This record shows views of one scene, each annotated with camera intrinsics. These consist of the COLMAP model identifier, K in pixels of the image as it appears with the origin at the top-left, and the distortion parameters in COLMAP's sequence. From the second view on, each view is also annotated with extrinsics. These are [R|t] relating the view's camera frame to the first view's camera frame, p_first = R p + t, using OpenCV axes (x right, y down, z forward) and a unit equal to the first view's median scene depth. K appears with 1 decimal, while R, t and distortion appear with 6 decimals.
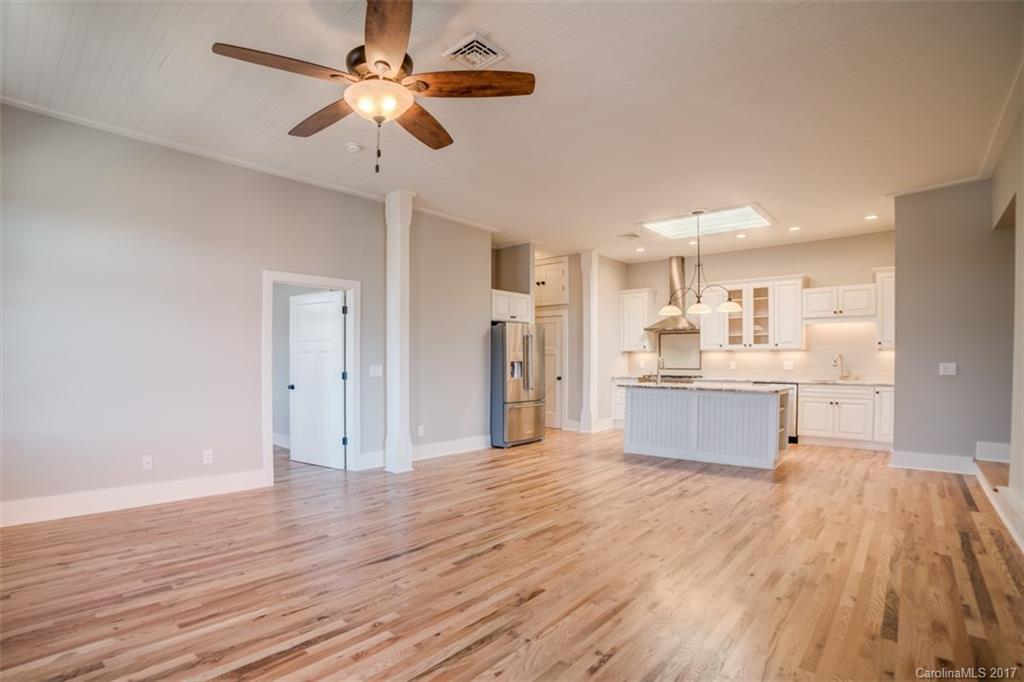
lens RADIAL K [[506.8, 0, 517.5], [0, 506.8, 372.3], [0, 0, 1]] dist [-0.000669, 0.000217]
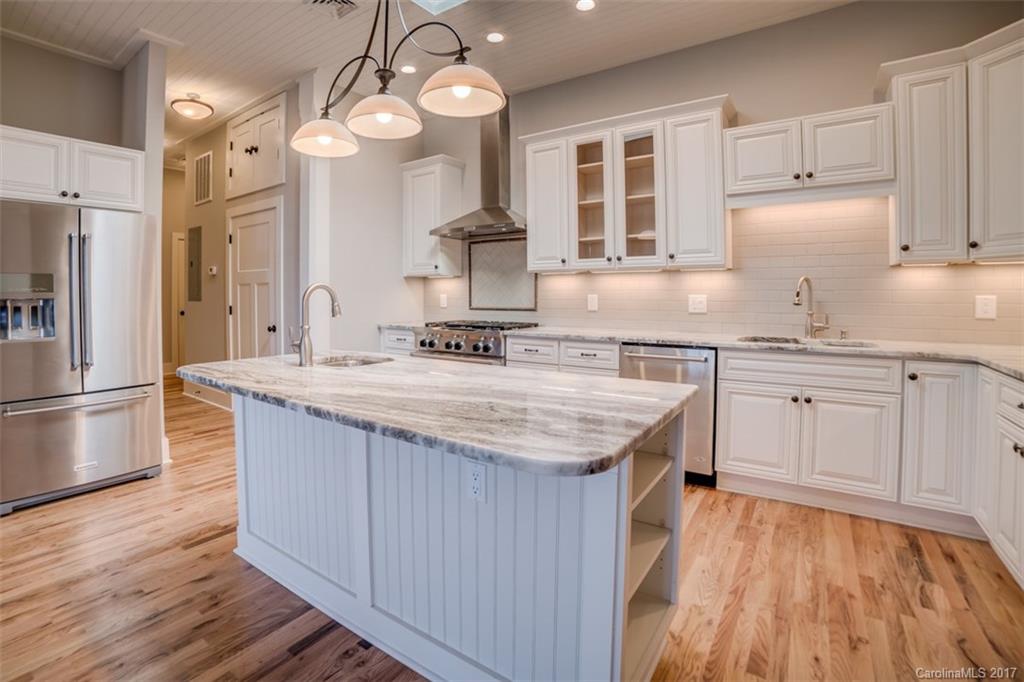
lens RADIAL K [[481.7, 0, 508.8], [0, 481.7, 298.2], [0, 0, 1]] dist [-0.044025, 0.000577]
pose [[0.997688, -0.005267, 0.067751, 0.325924], [0.006176, 0.999894, -0.013218, -0.012917], [-0.067674, 0.013606, 0.997615, 0.565825]]
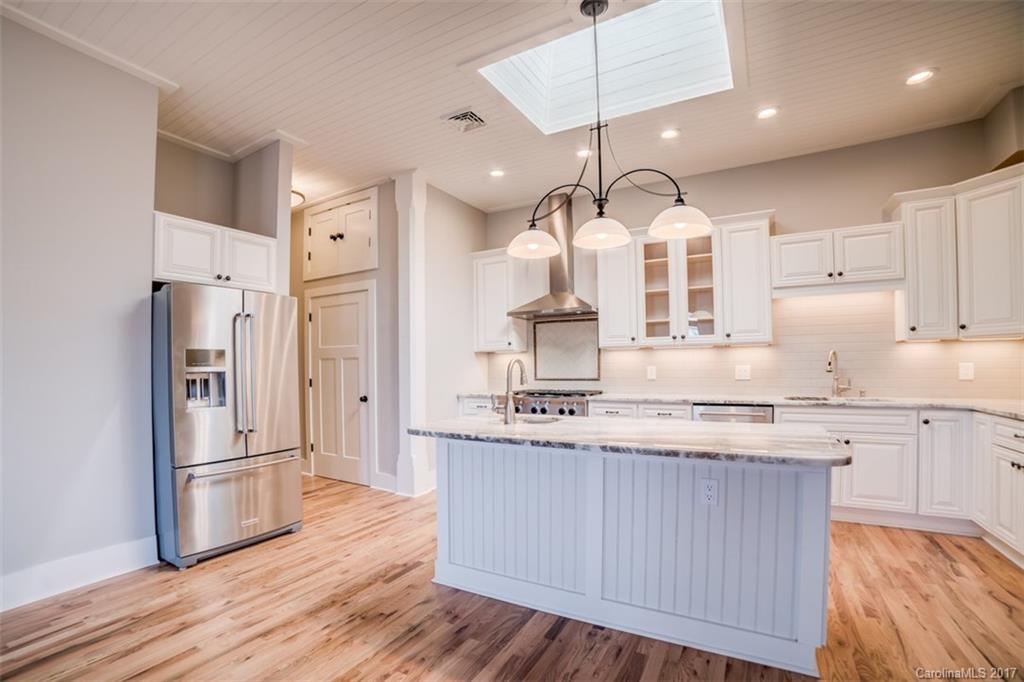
lens RADIAL K [[463.7, 0, 512.9], [0, 463.7, 370.9], [0, 0, 1]] dist [-0.031075, 0.000556]
pose [[0.984109, -0.013337, 0.177063, 0.175448], [0.016308, 0.999749, -0.015330, -0.010497], [-0.176814, 0.017974, 0.984080, 0.515460]]
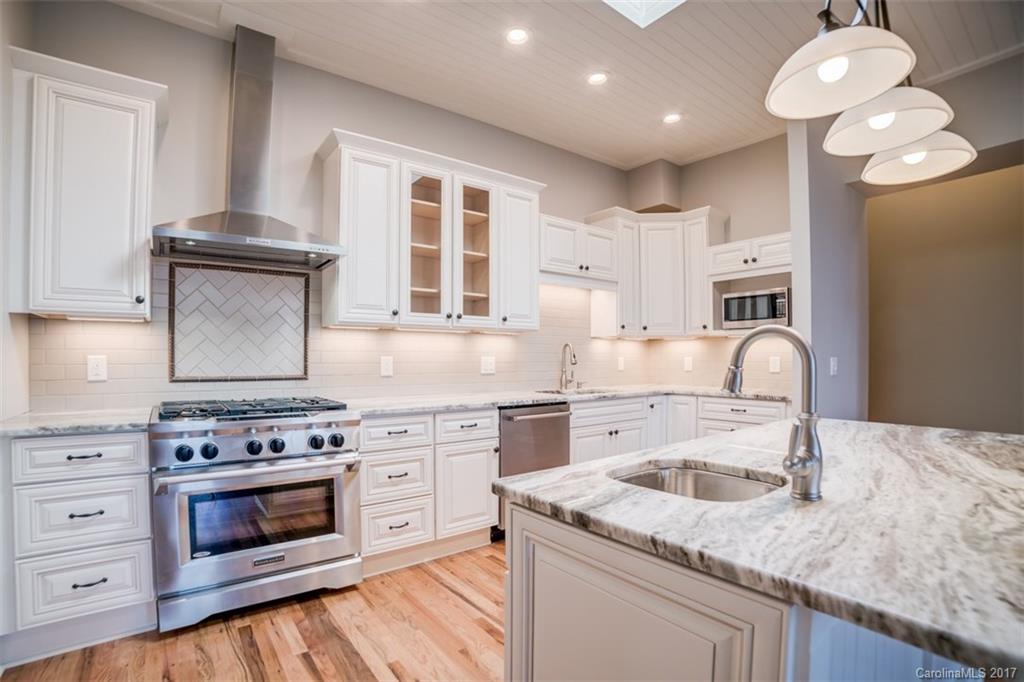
lens RADIAL K [[490.4, 0, 510.3], [0, 490.4, 360.6], [0, 0, 1]] dist [-0.070859, 0.000385]
pose [[0.250064, -0.007084, 0.968203, 0.077738], [0.023185, 0.999730, 0.001326, -0.017293], [-0.967952, 0.022117, 0.250161, 0.851610]]
